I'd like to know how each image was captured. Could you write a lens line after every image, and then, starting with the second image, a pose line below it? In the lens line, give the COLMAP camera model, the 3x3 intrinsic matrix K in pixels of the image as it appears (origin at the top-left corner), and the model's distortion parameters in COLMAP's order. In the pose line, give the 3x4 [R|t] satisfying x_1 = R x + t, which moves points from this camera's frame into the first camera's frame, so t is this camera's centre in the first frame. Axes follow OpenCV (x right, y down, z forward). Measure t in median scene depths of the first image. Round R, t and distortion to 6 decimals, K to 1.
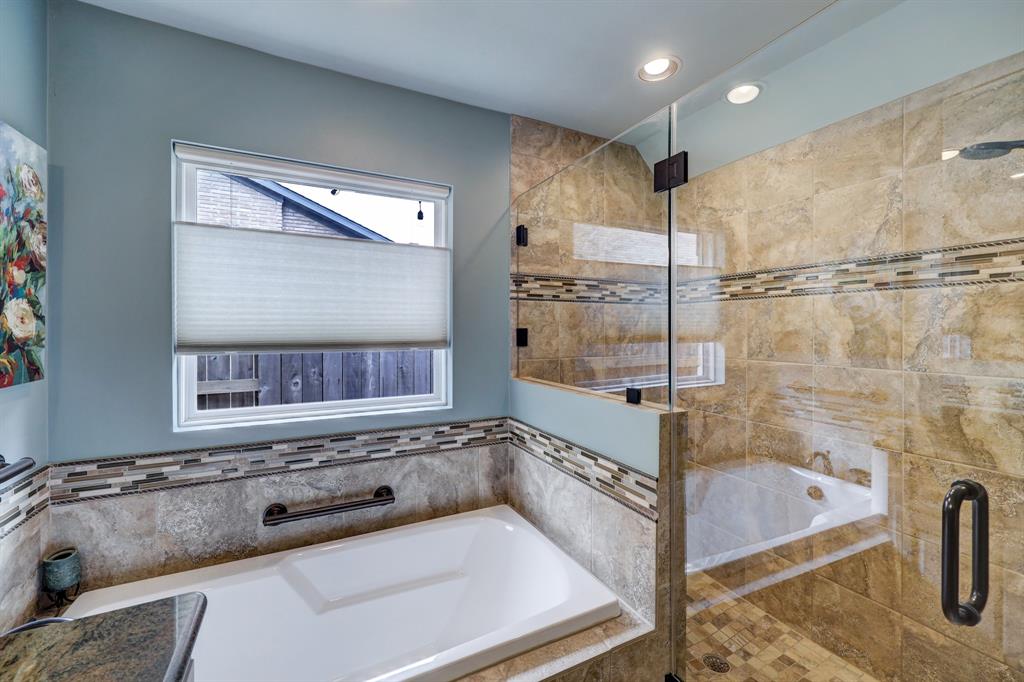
lens RADIAL K [[416.5, 0, 514.0], [0, 416.5, 332.1], [0, 0, 1]] dist [-0.000049, 0.000016]
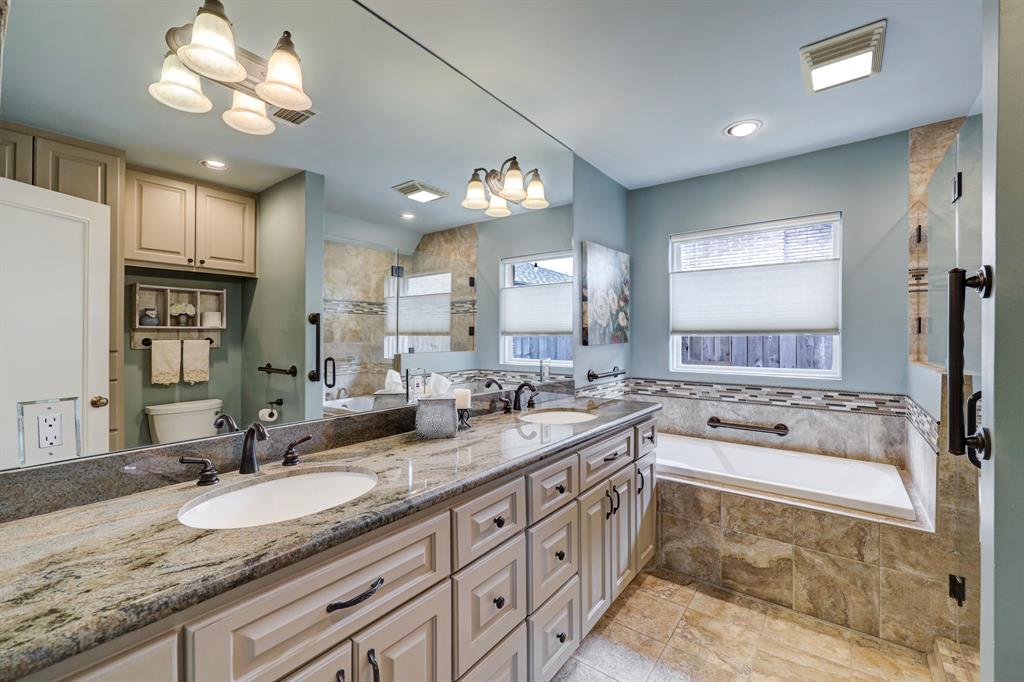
lens RADIAL K [[416.5, 0, 514.0], [0, 416.5, 332.1], [0, 0, 1]] dist [-0.000049, 0.000016]
pose [[0.425270, -0.005842, -0.905048, 0.631801], [-0.003091, 0.999964, -0.007907, 0.047920], [0.905061, 0.006160, 0.425237, -0.516774]]
